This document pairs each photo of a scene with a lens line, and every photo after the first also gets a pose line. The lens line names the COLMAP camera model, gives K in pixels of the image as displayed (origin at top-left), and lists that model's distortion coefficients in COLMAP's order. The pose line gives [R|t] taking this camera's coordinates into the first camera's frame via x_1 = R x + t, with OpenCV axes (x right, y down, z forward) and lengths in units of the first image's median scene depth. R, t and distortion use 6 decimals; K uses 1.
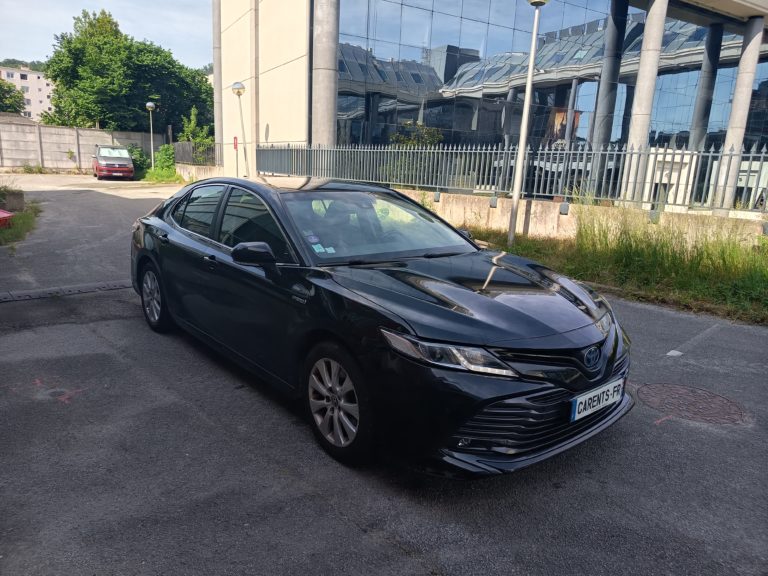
lens RADIAL K [[537.0, 0, 378.1], [0, 537.0, 287.4], [0, 0, 1]] dist [-0.001731, -0.007022]
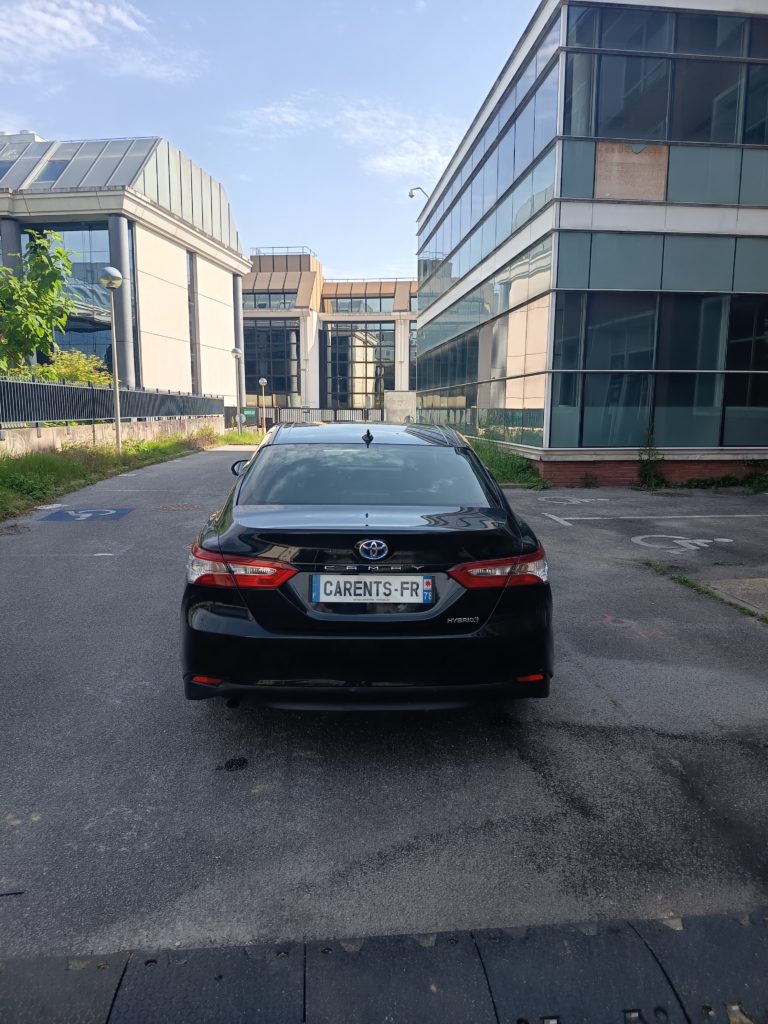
lens RADIAL K [[704.0, 0, 392.7], [0, 704.0, 511.7], [0, 0, 1]] dist [0.092074, -0.145833]
pose [[-0.796805, -0.136238, 0.588677, -0.151326], [0.088030, 0.937681, 0.336161, -0.078789], [-0.597789, 0.319676, -0.735156, 0.325657]]
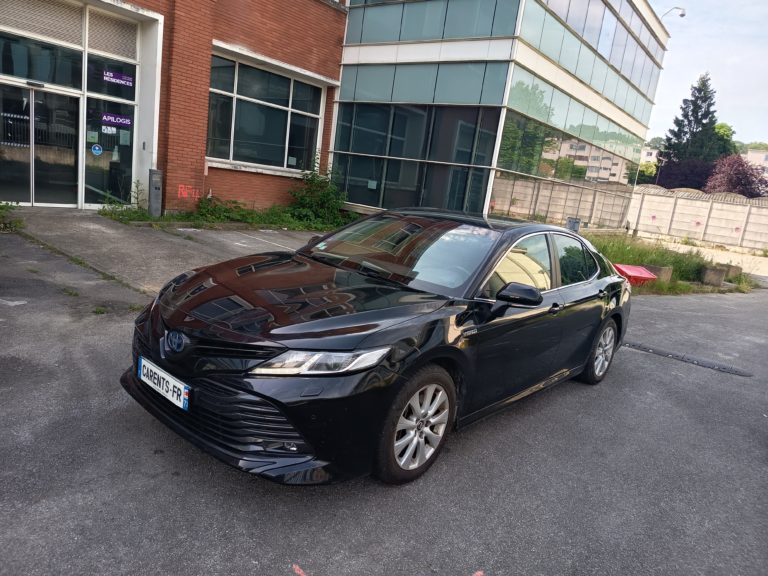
lens RADIAL K [[534.8, 0, 386.6], [0, 534.8, 300.2], [0, 0, 1]] dist [0.001095, -0.006499]
pose [[0.136061, 0.183526, -0.973553, 0.151150], [-0.335065, 0.933307, 0.129112, -0.021591], [0.932319, 0.308637, 0.188480, 0.124504]]
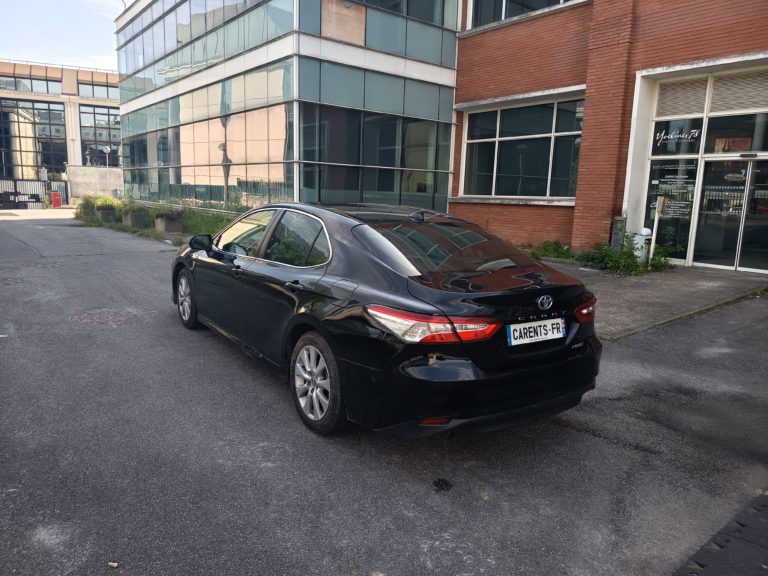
lens RADIAL K [[528.9, 0, 386.0], [0, 528.9, 281.9], [0, 0, 1]] dist [0.036992, -0.040633]
pose [[-0.993696, -0.089824, 0.067081, -0.053637], [-0.058230, 0.924853, 0.375841, -0.081139], [-0.095799, 0.369565, -0.924253, 0.356044]]
